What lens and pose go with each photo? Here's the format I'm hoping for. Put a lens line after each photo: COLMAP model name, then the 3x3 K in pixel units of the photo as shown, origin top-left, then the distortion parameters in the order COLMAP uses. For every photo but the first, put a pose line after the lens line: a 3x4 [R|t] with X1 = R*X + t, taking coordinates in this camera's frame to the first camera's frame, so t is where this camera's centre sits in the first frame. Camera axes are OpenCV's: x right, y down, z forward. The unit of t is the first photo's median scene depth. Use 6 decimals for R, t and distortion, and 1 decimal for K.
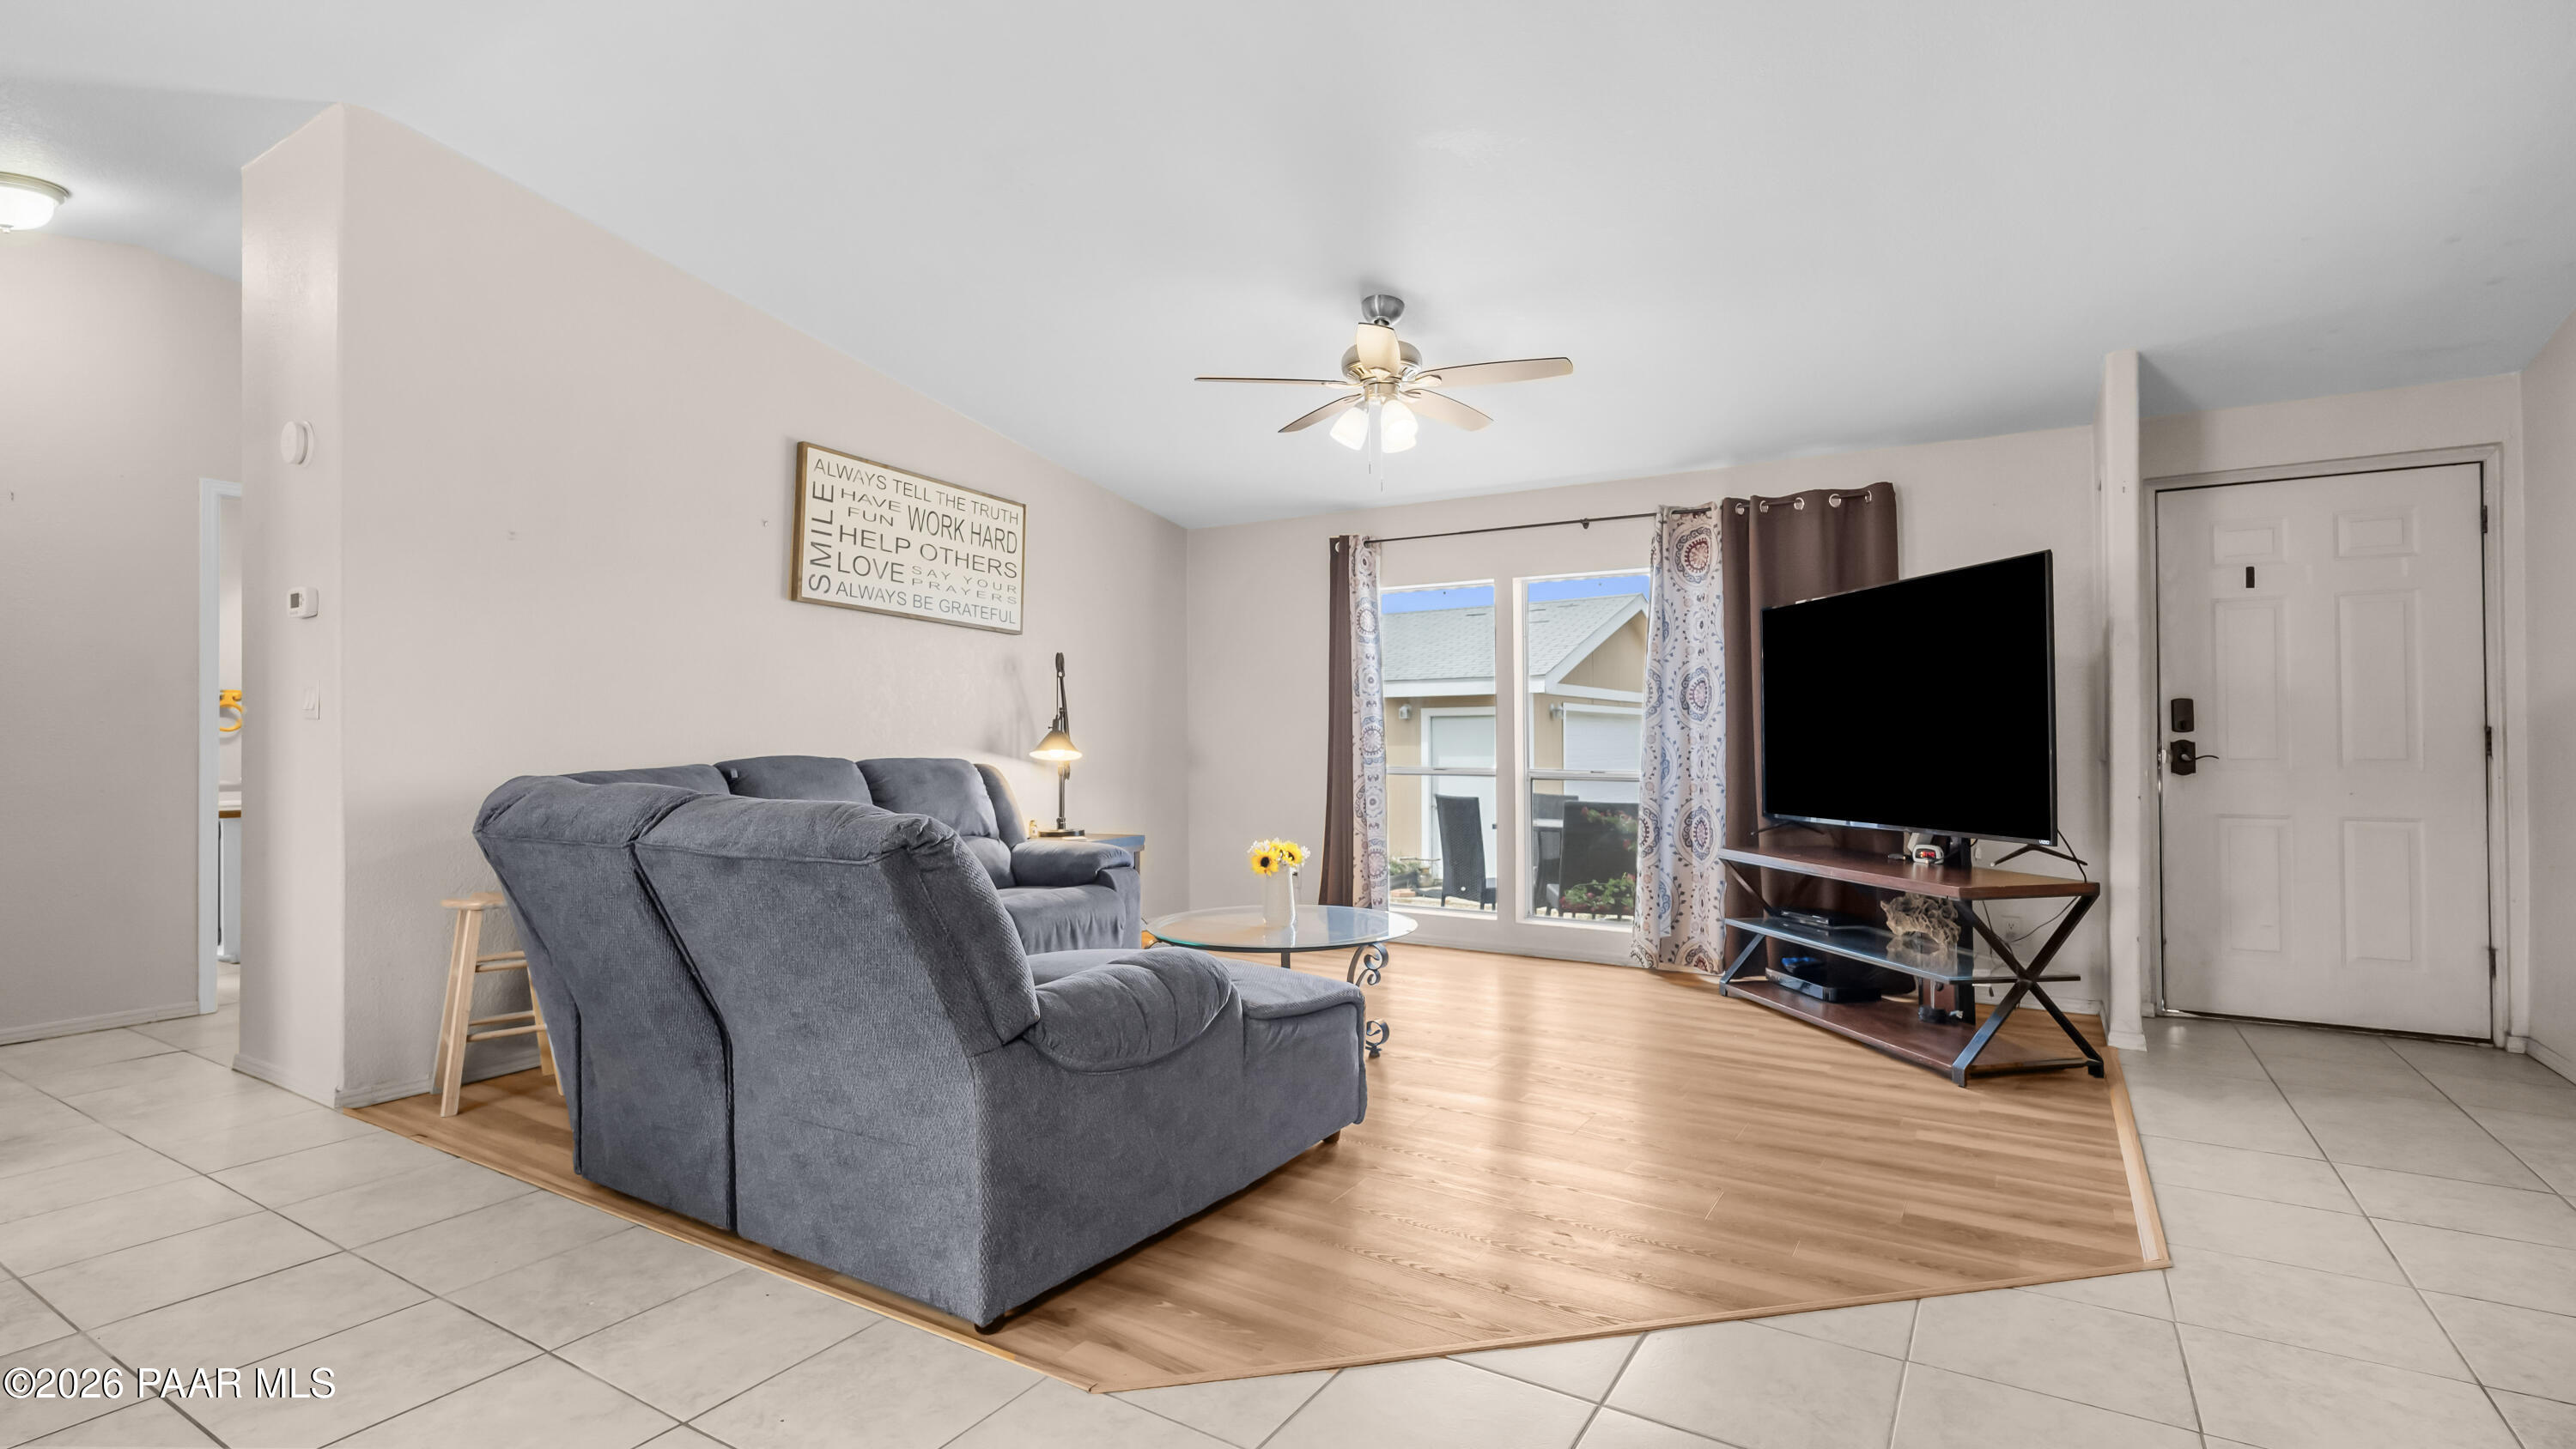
lens RADIAL K [[1191.8, 0, 1287.0], [0, 1191.8, 714.9], [0, 0, 1]] dist [-0.003553, -0.000037]
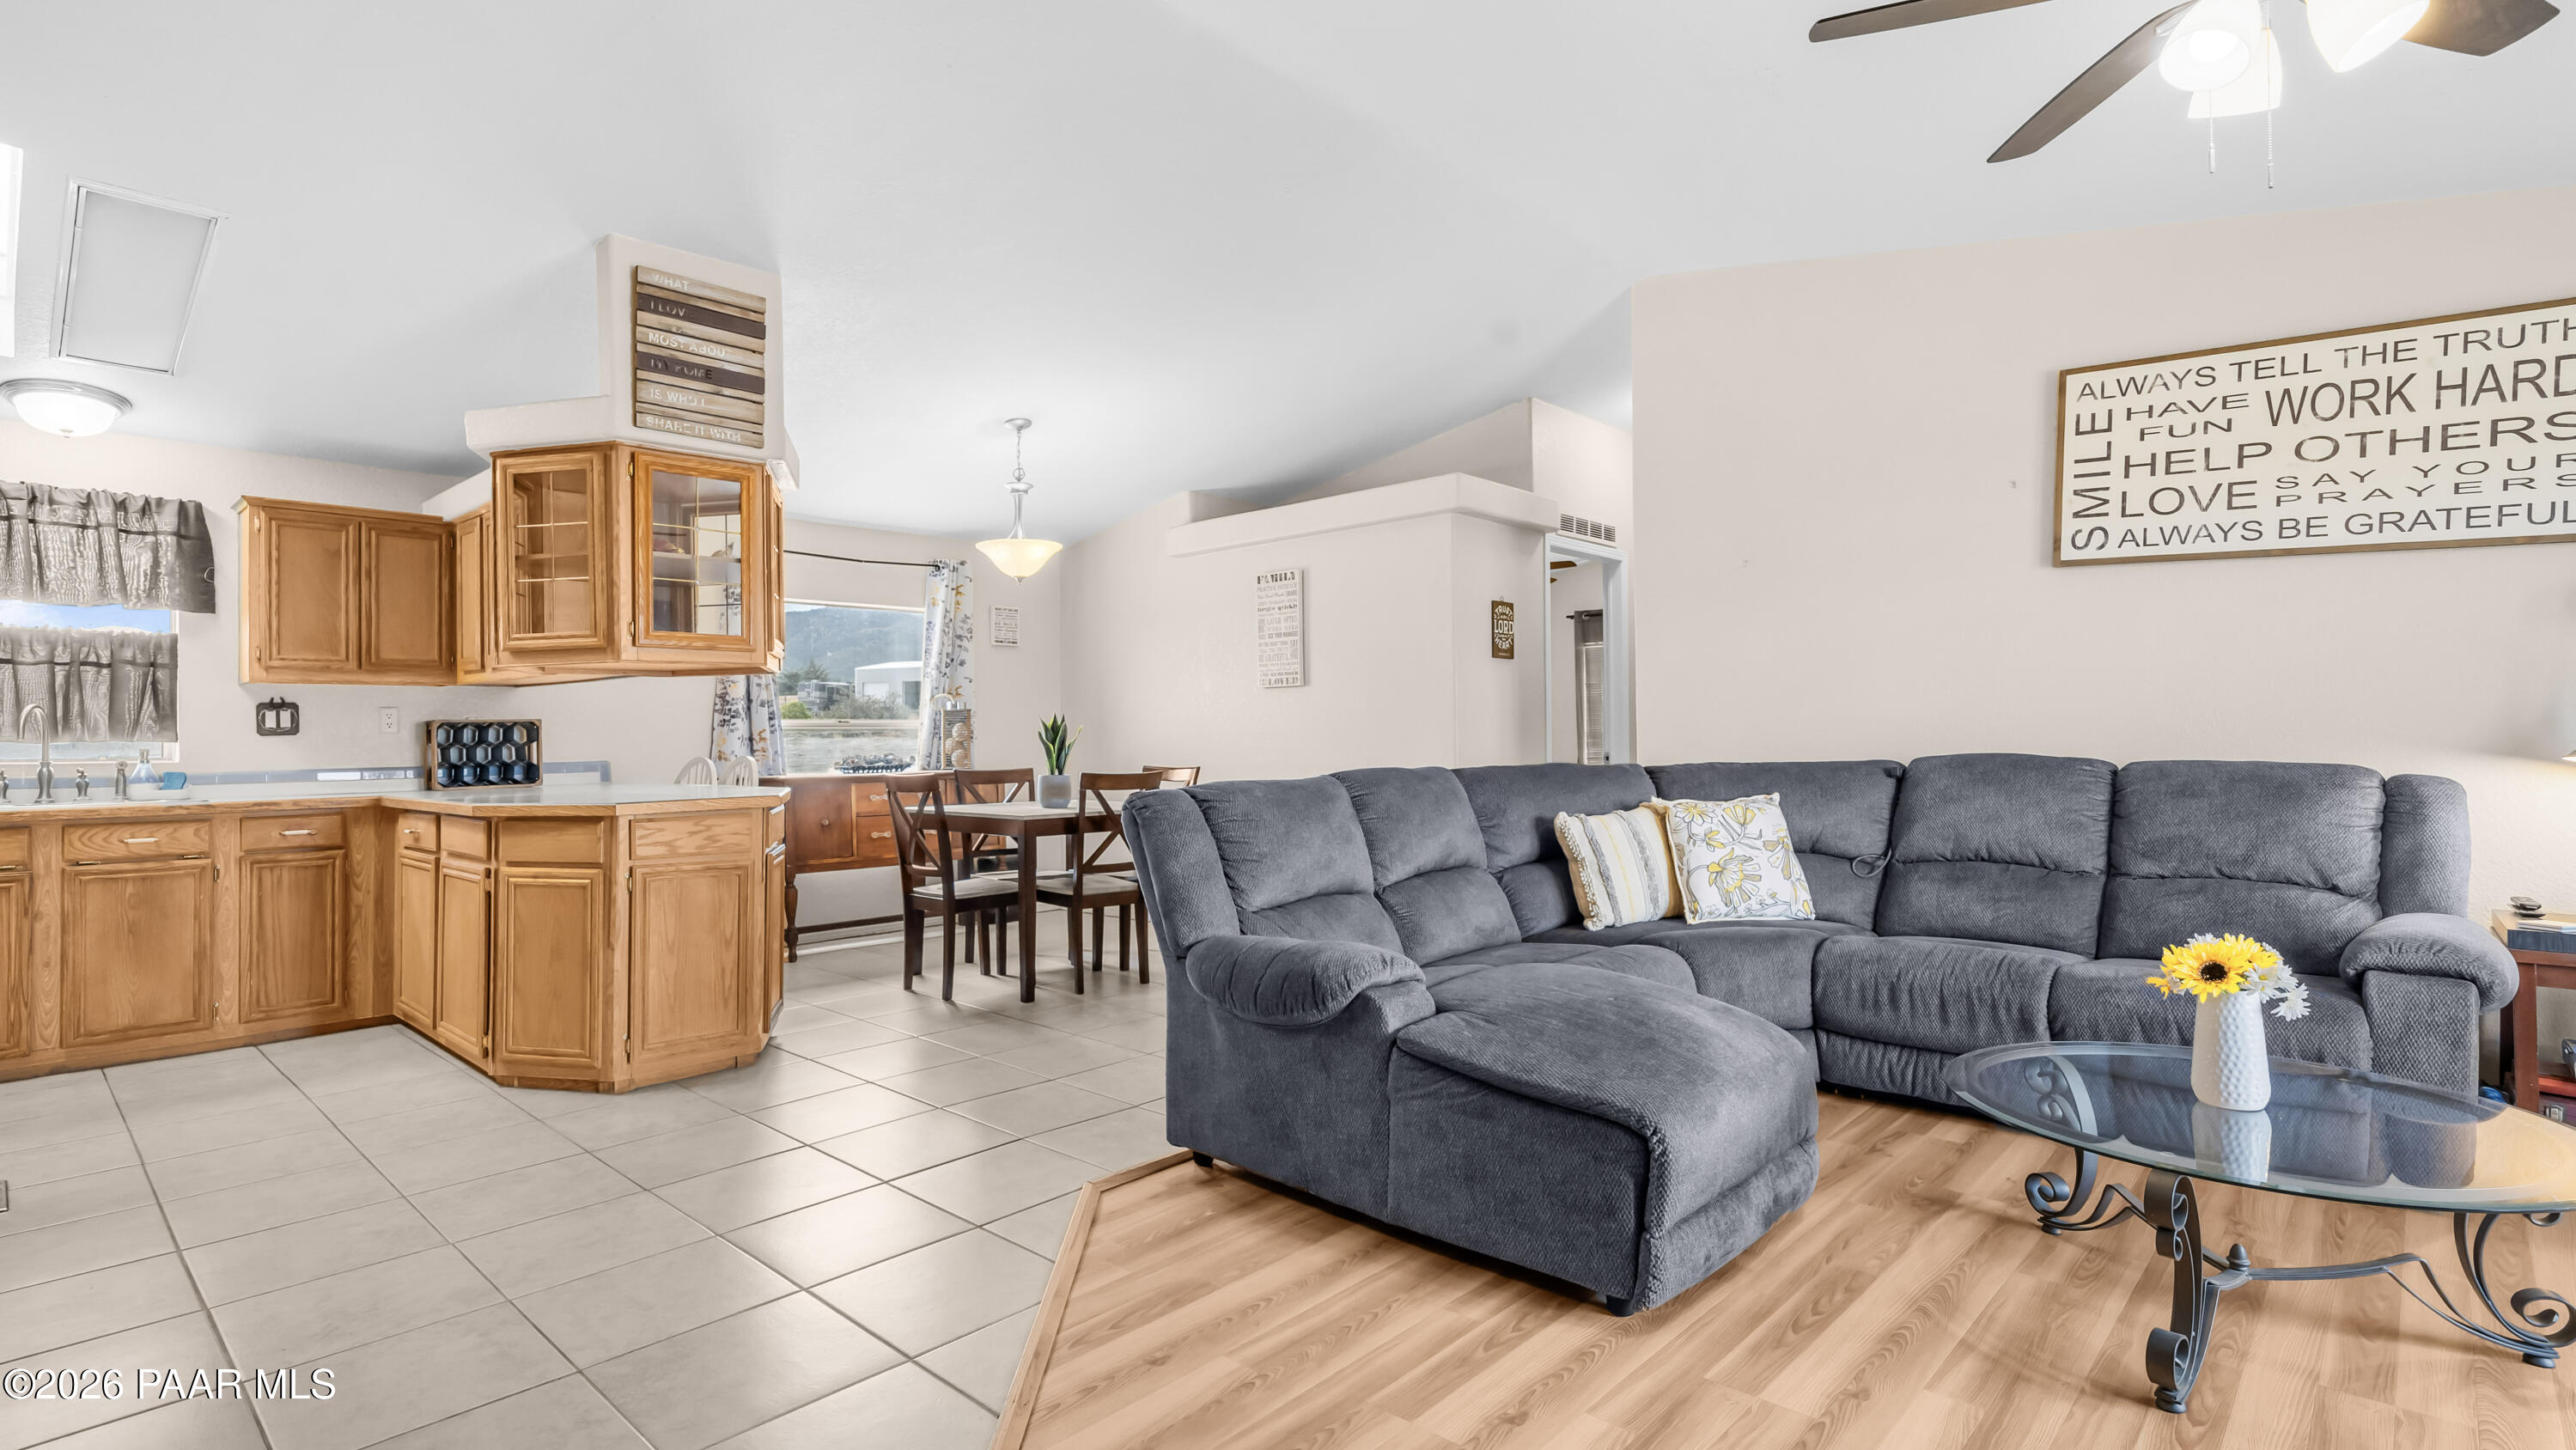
lens RADIAL K [[1213.4, 0, 1278.8], [0, 1213.4, 731.7], [0, 0, 1]] dist [-0.004280, 0.000078]
pose [[-0.192615, 0.003455, -0.981268, 0.468326], [0.025170, 0.999682, -0.001421, 0.005579], [0.980952, -0.024972, -0.192640, 0.570312]]
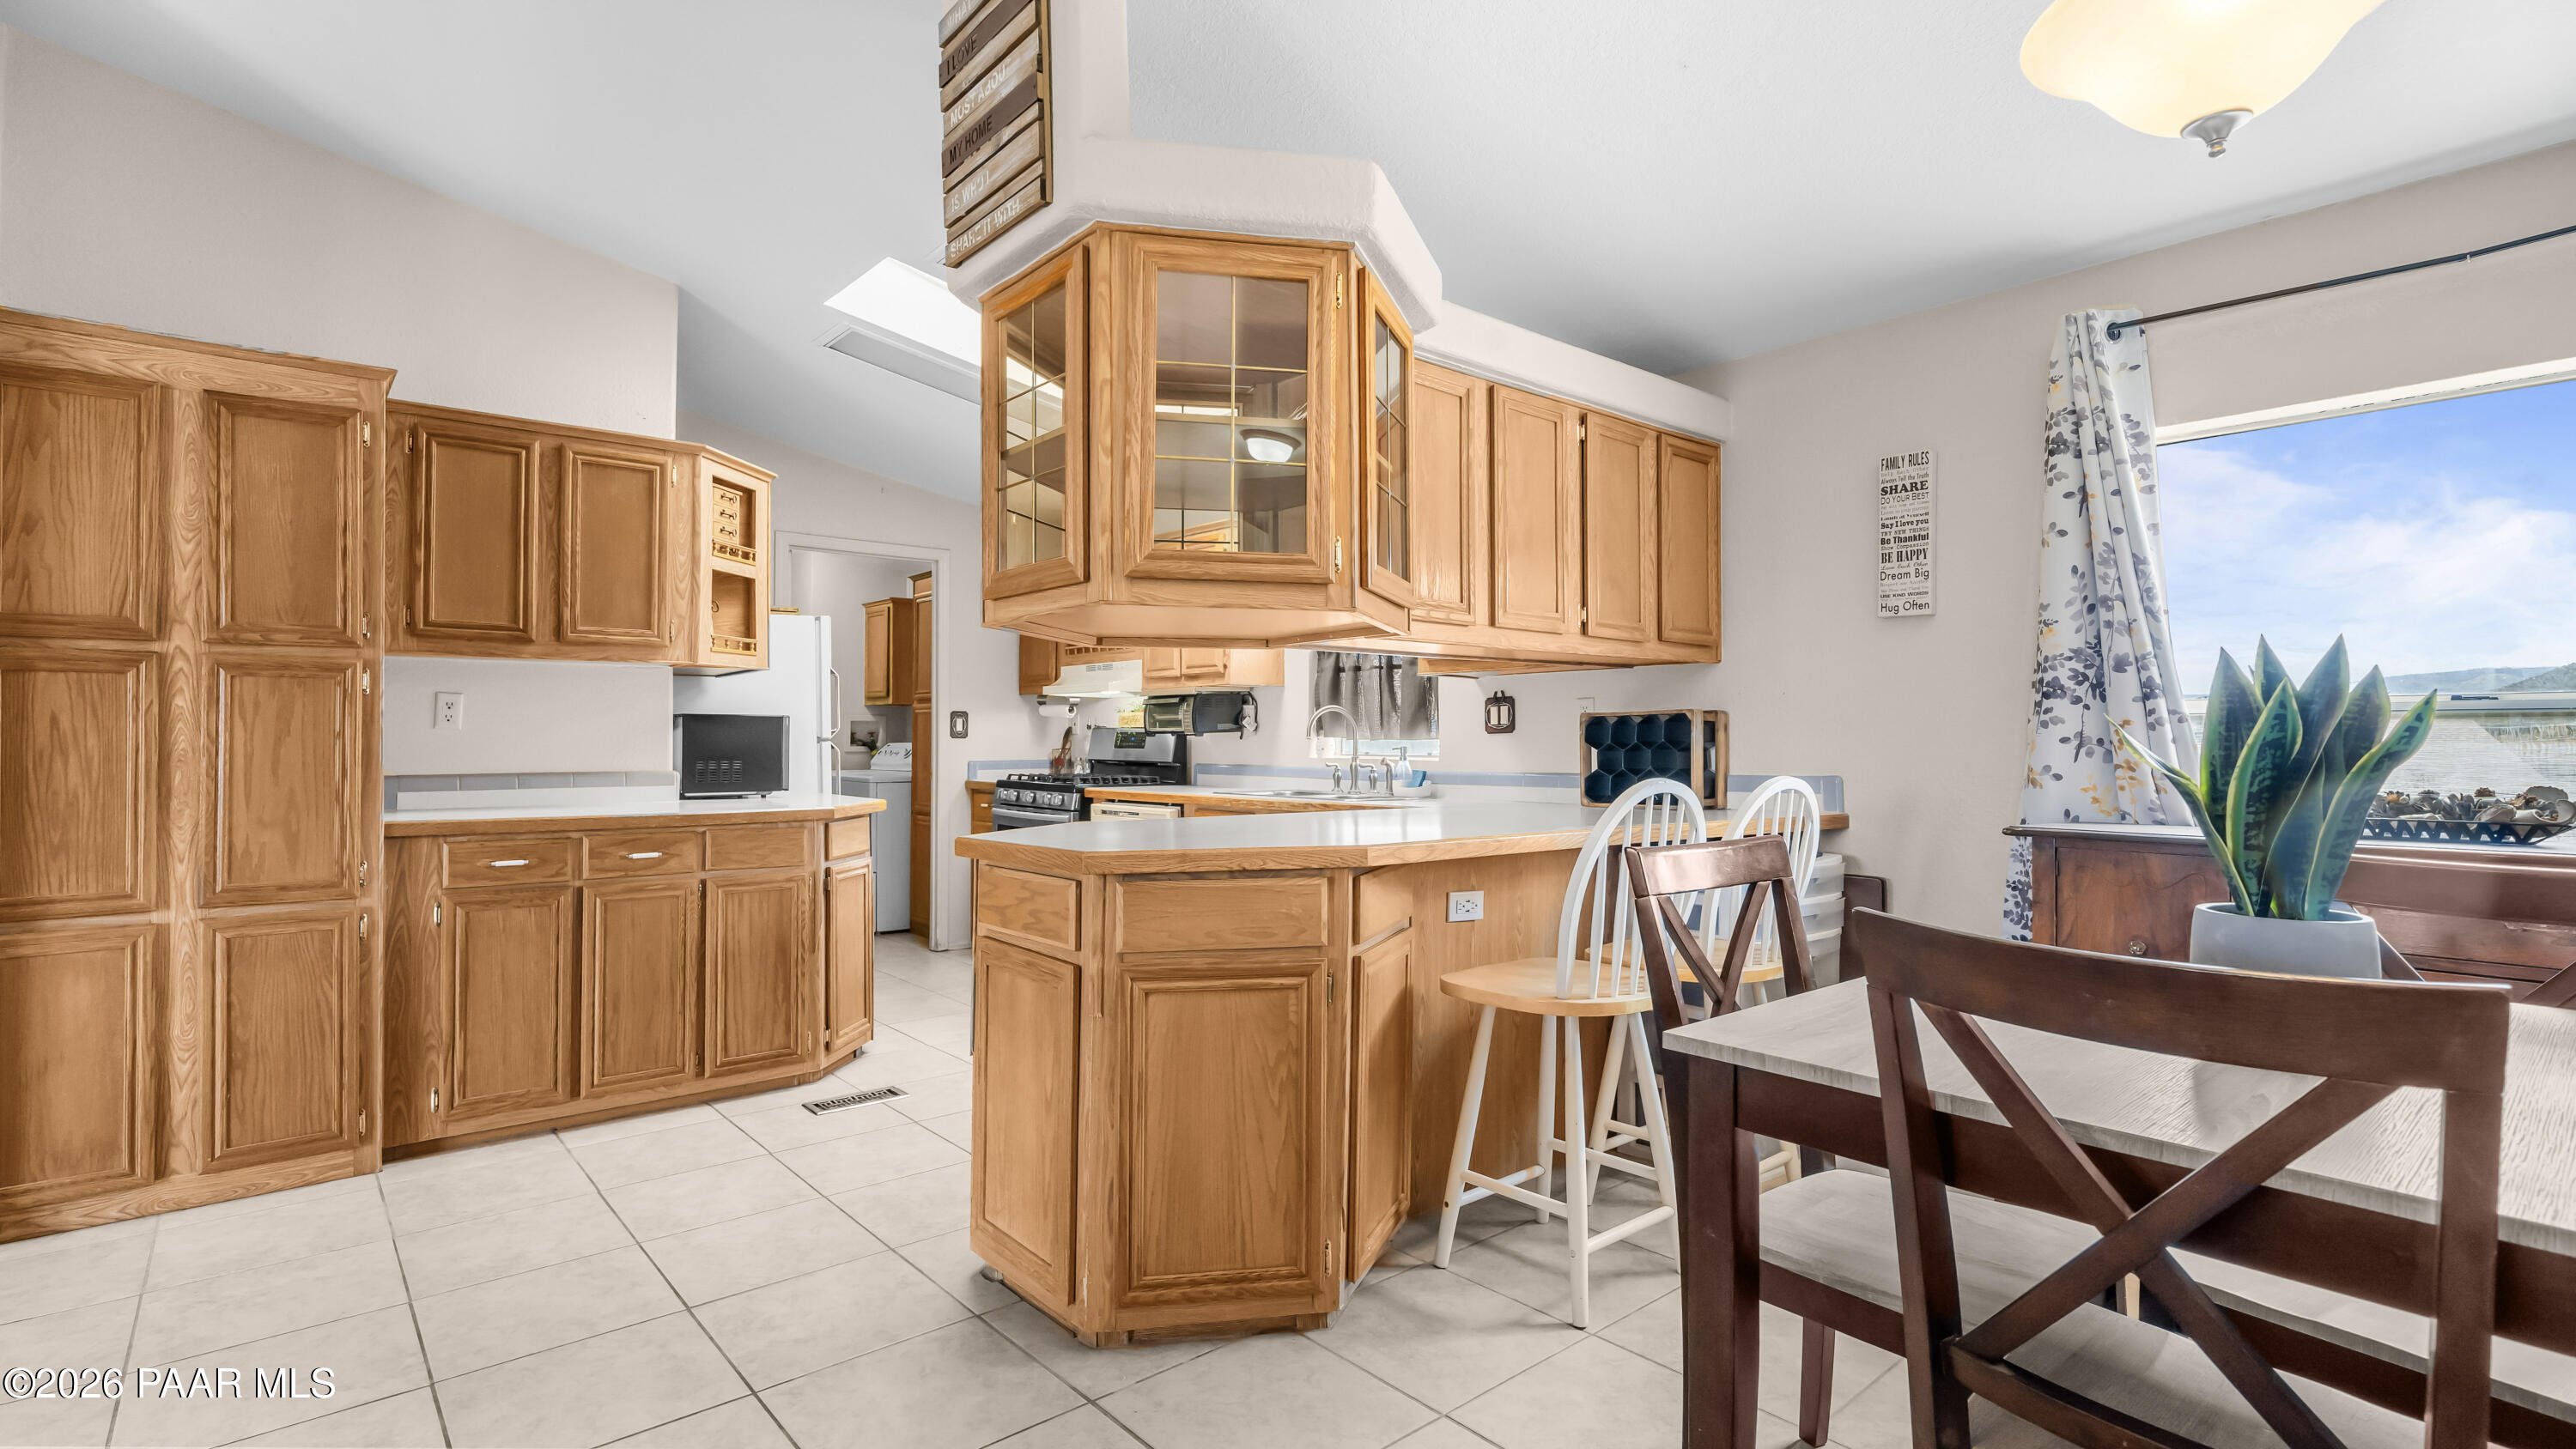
lens RADIAL K [[1172.7, 0, 1281.0], [0, 1172.7, 723.2], [0, 0, 1]] dist [-0.004024, -0.000522]
pose [[-0.953923, 0.009481, 0.299902, -0.405332], [-0.000233, 0.999477, -0.032336, 0.006952], [-0.300051, -0.030916, -0.953422, 0.455765]]
